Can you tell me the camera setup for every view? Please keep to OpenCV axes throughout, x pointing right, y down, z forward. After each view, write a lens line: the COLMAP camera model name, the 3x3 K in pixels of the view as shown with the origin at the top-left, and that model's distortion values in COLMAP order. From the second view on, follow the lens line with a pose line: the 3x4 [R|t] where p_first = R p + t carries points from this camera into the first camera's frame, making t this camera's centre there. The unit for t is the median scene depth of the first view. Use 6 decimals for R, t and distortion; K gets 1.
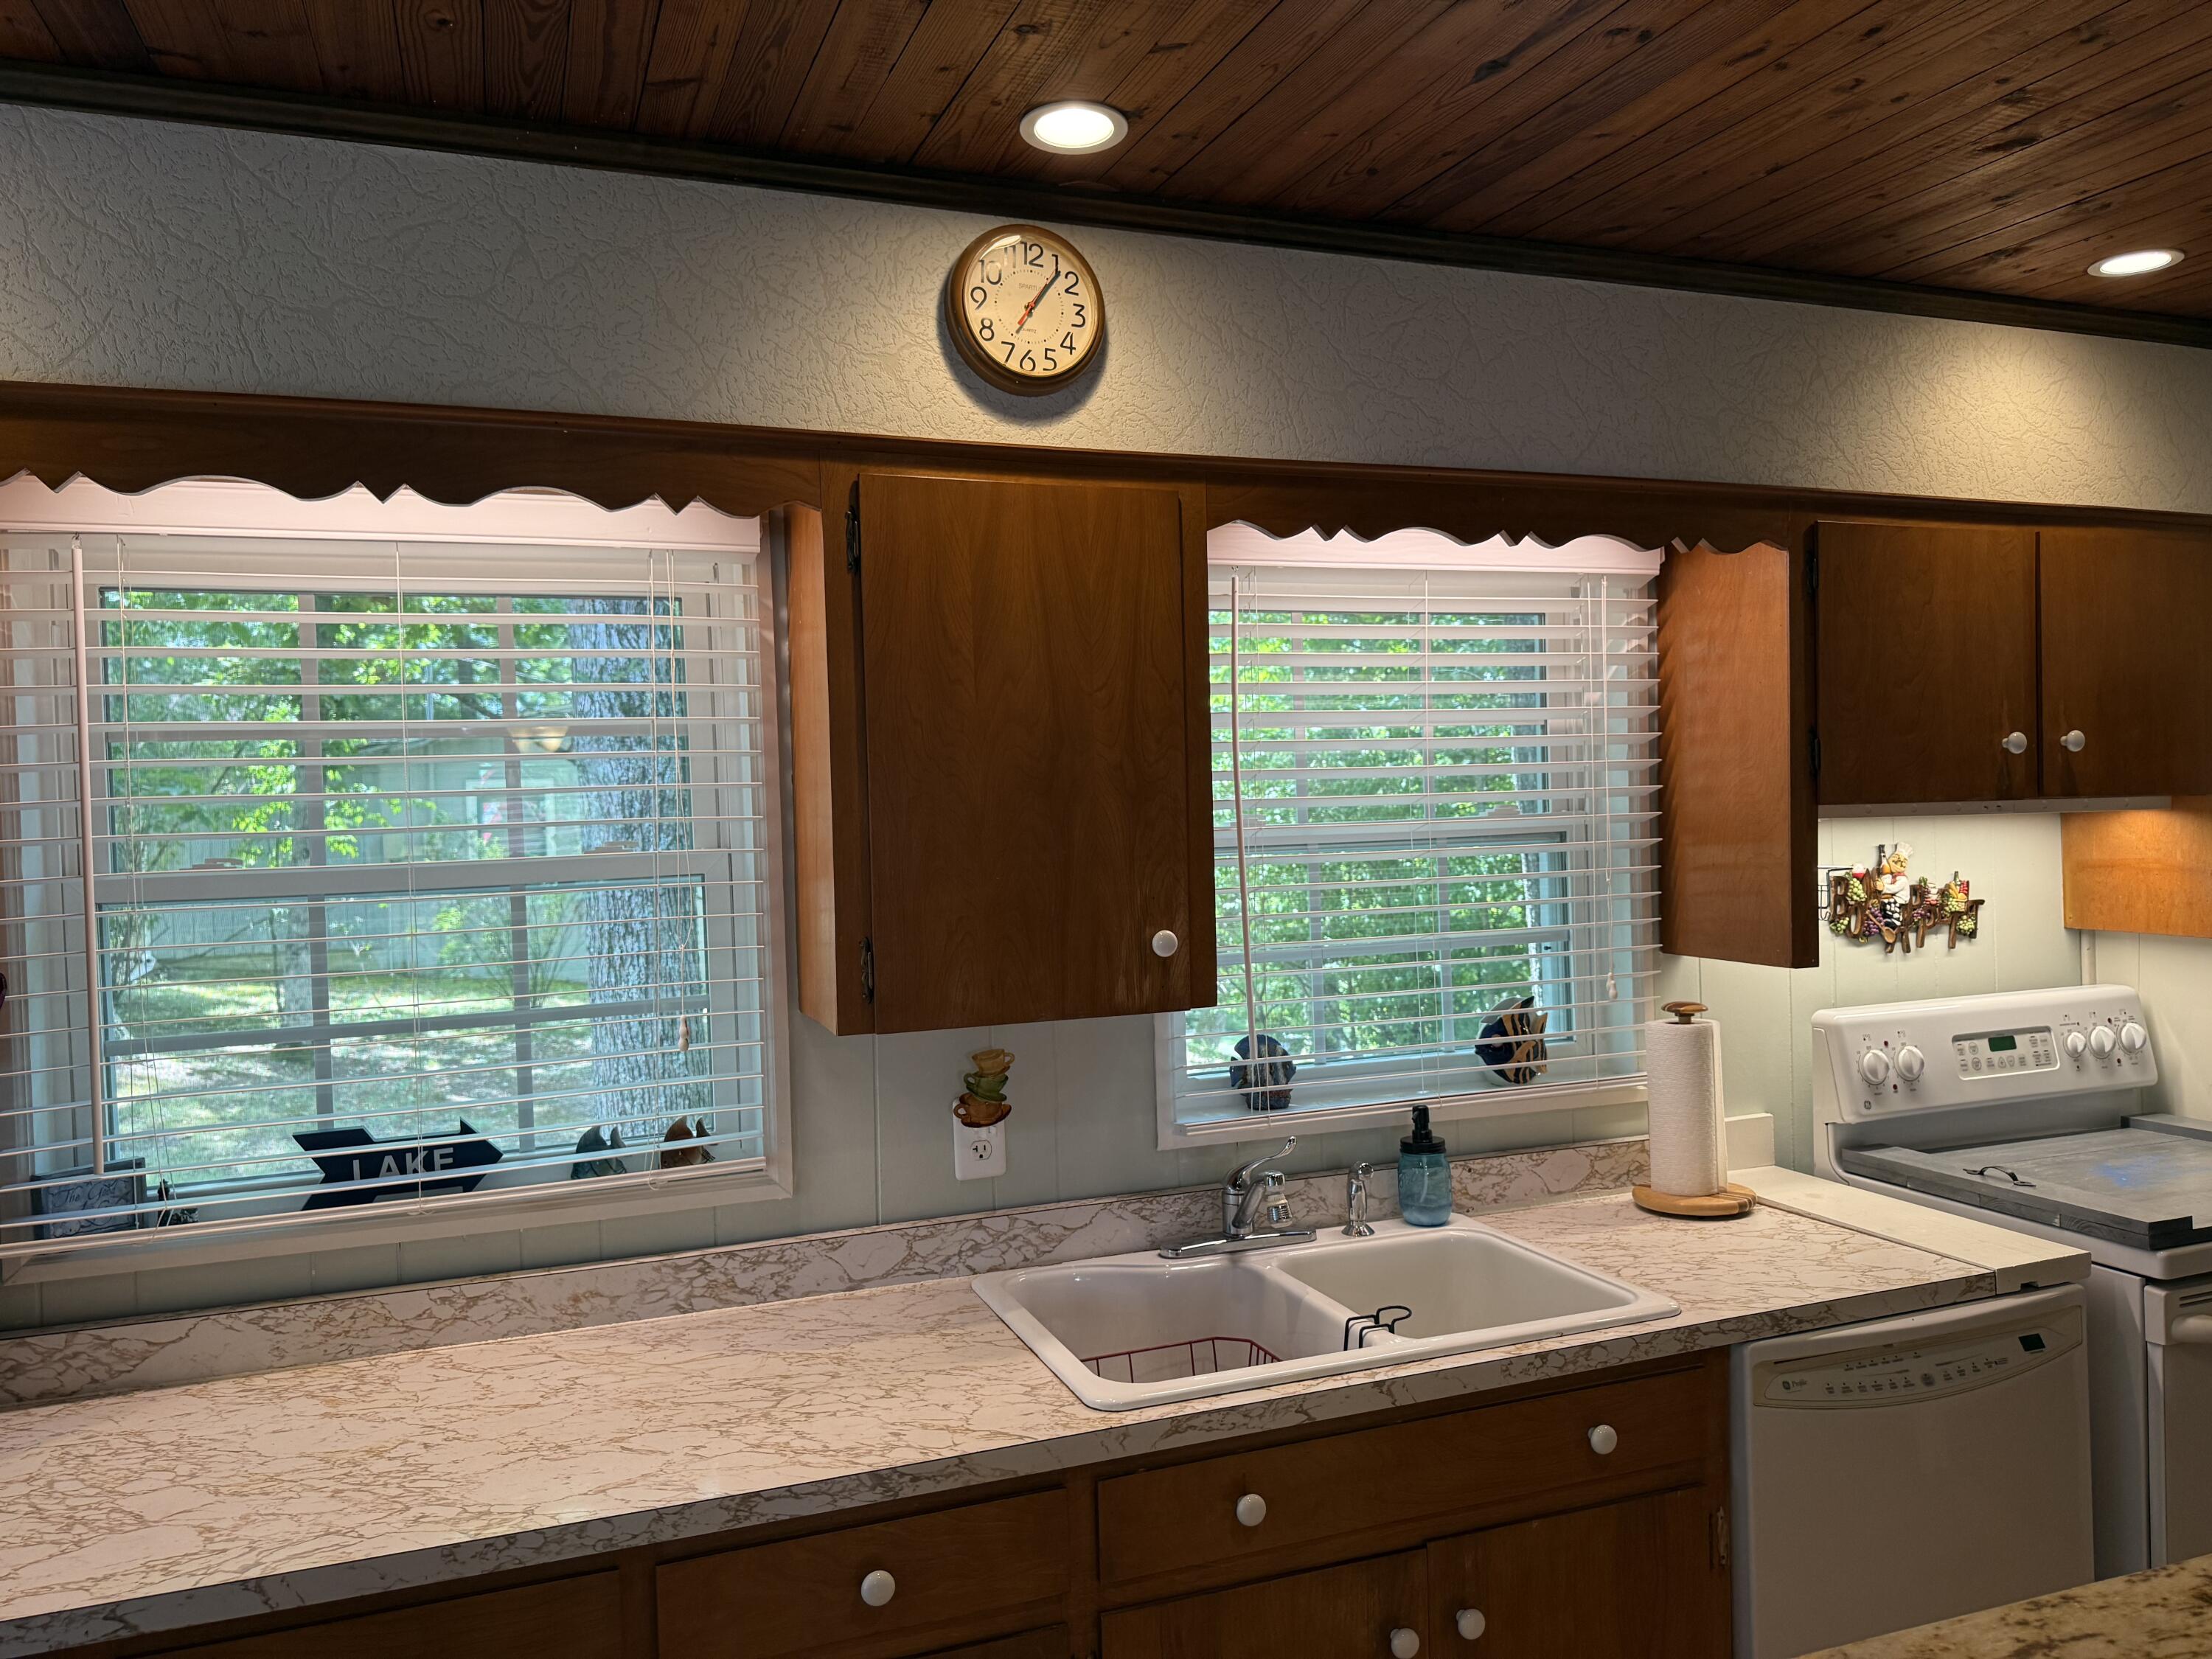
lens RADIAL K [[1580.2, 0, 1115.5], [0, 1580.2, 850.6], [0, 0, 1]] dist [0.037138, -0.025084]
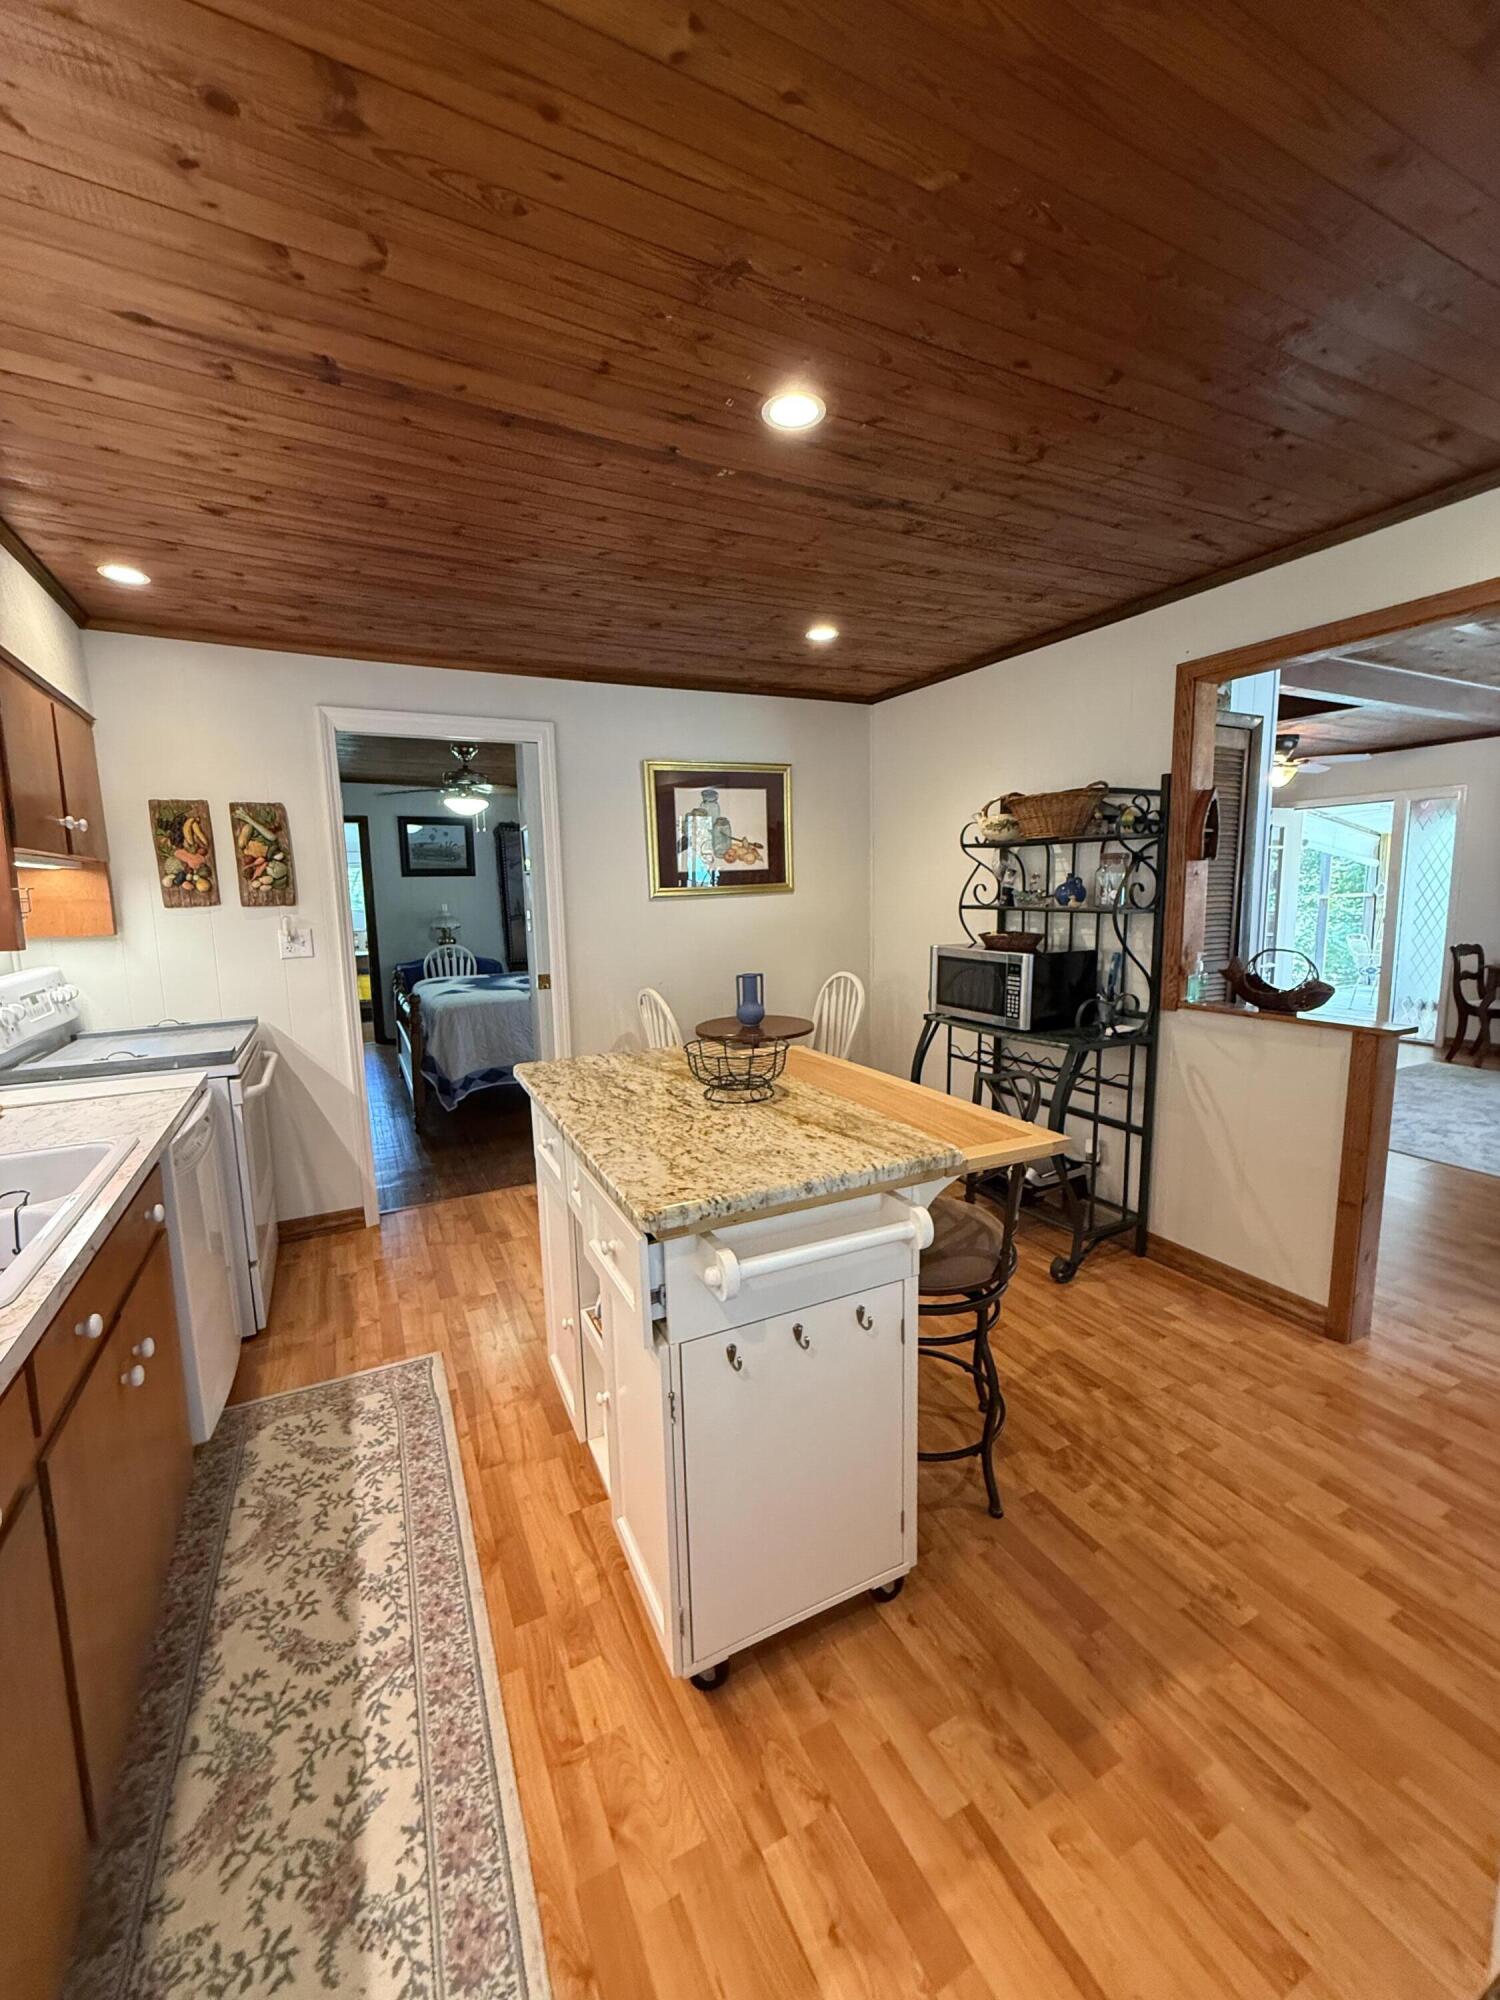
lens RADIAL K [[799.6, 0, 748.9], [0, 799.6, 995.7], [0, 0, 1]] dist [0.000663, 0.000224]
pose [[-0.111329, -0.104903, 0.988231, -0.477135], [0.049440, 0.992597, 0.110936, 0.071287], [-0.992553, 0.061209, -0.105319, 0.395491]]
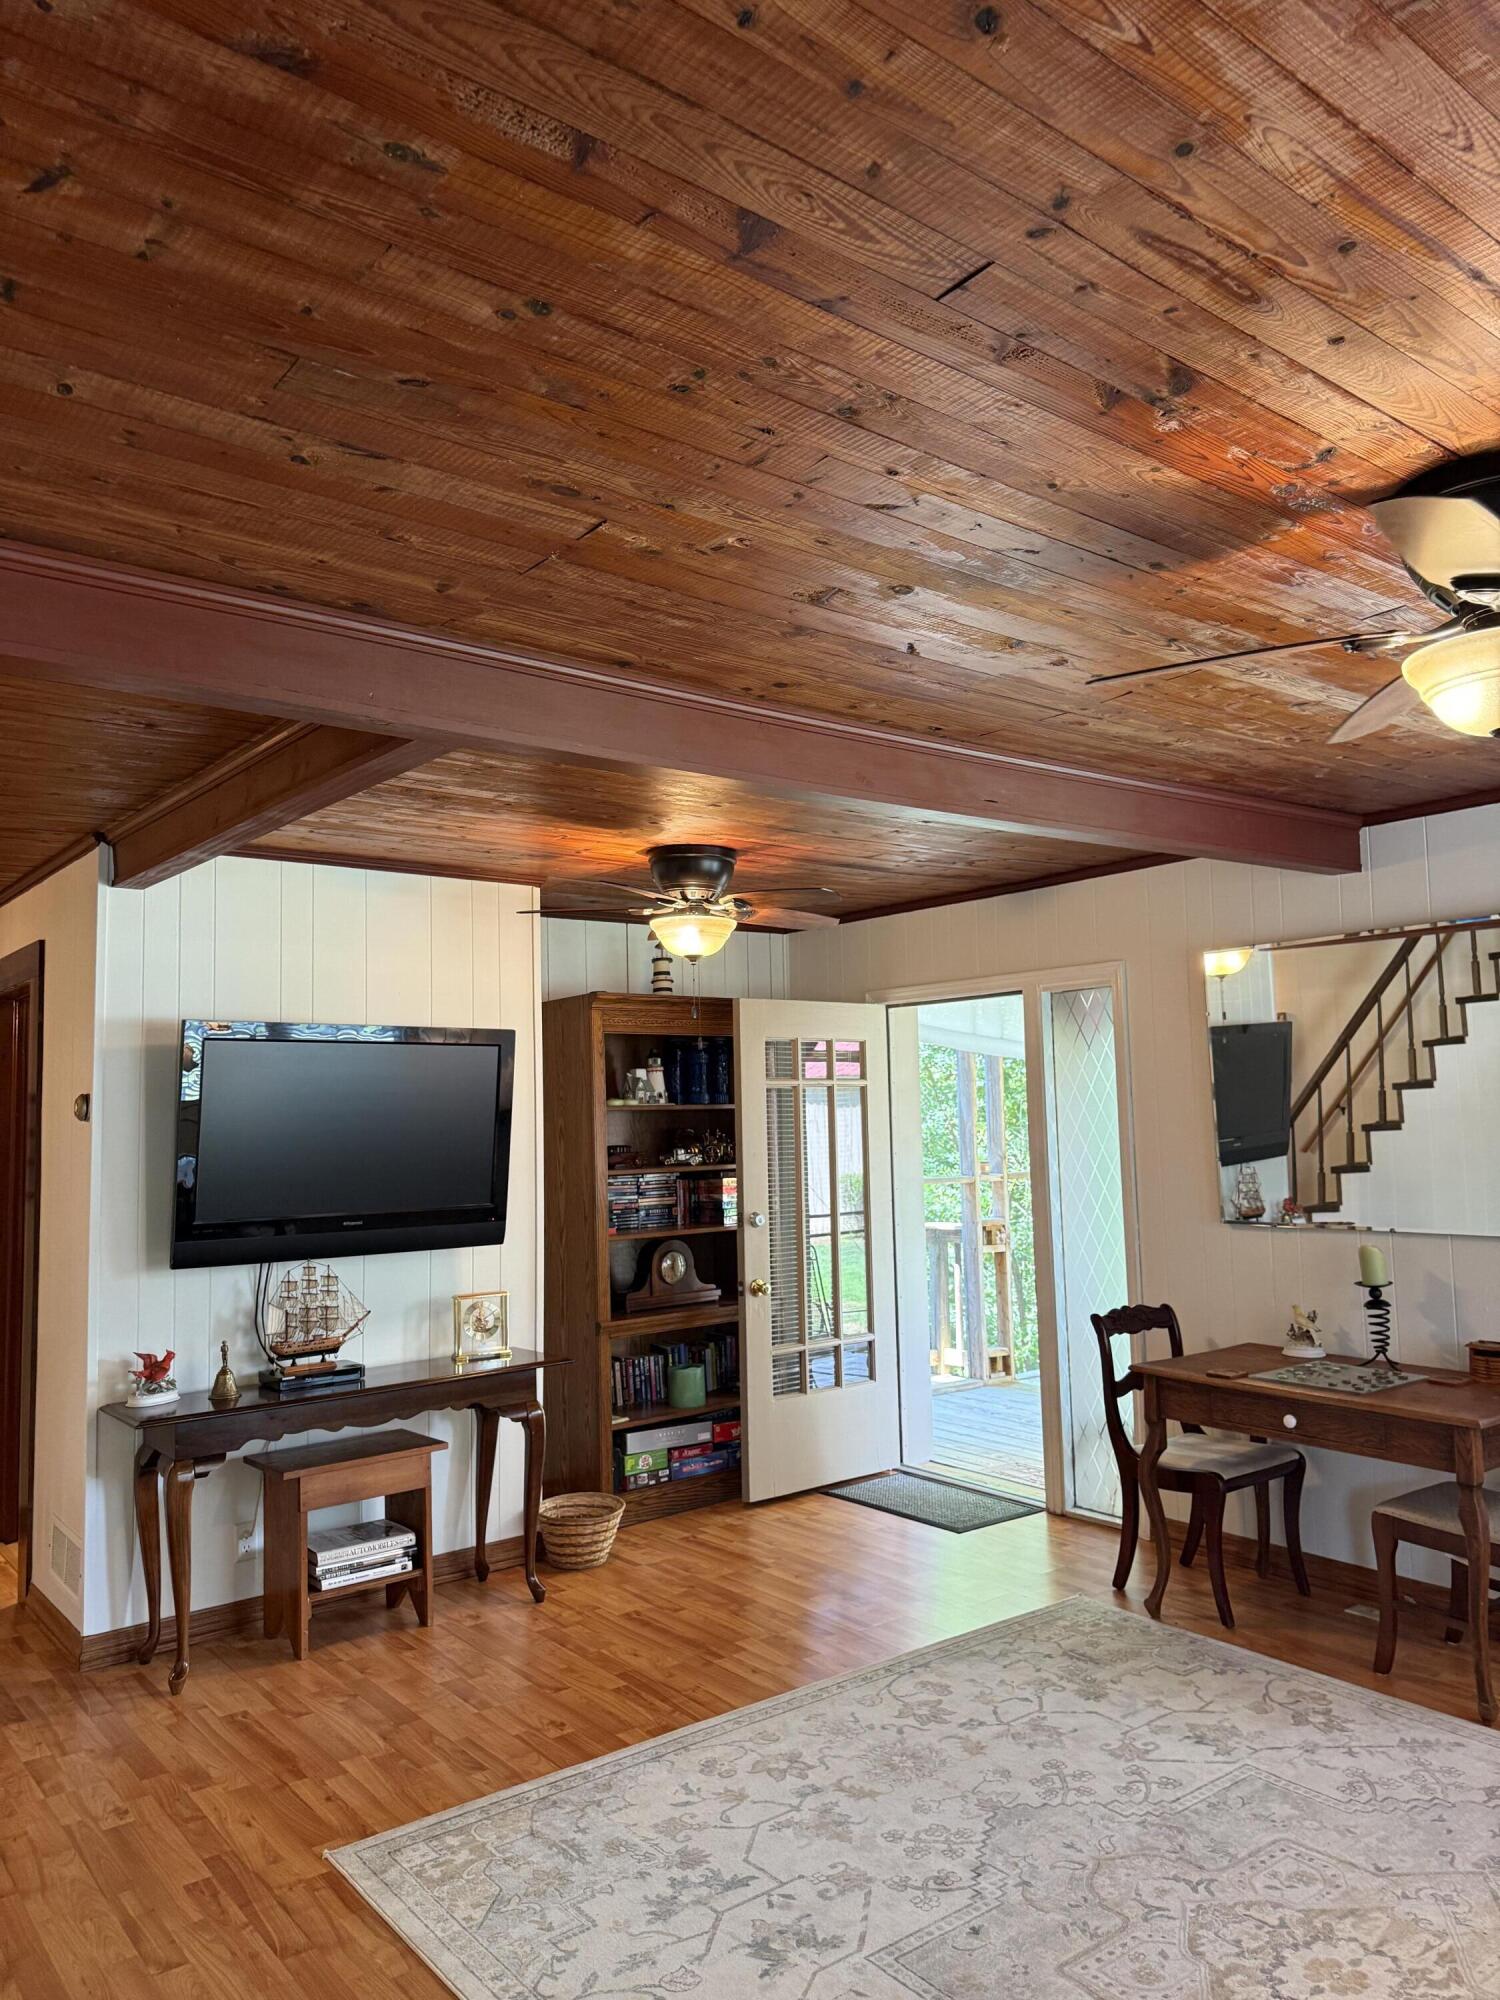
lens RADIAL K [[1428.8, 0, 761.3], [0, 1428.8, 996.6], [0, 0, 1]] dist [0.037138, -0.025084]
pose [[-0.305619, 0.111245, 0.945633, -0.024994], [0.054230, 0.993573, -0.099358, 0.039193], [-0.950608, 0.020916, -0.309687, -1.000757]]
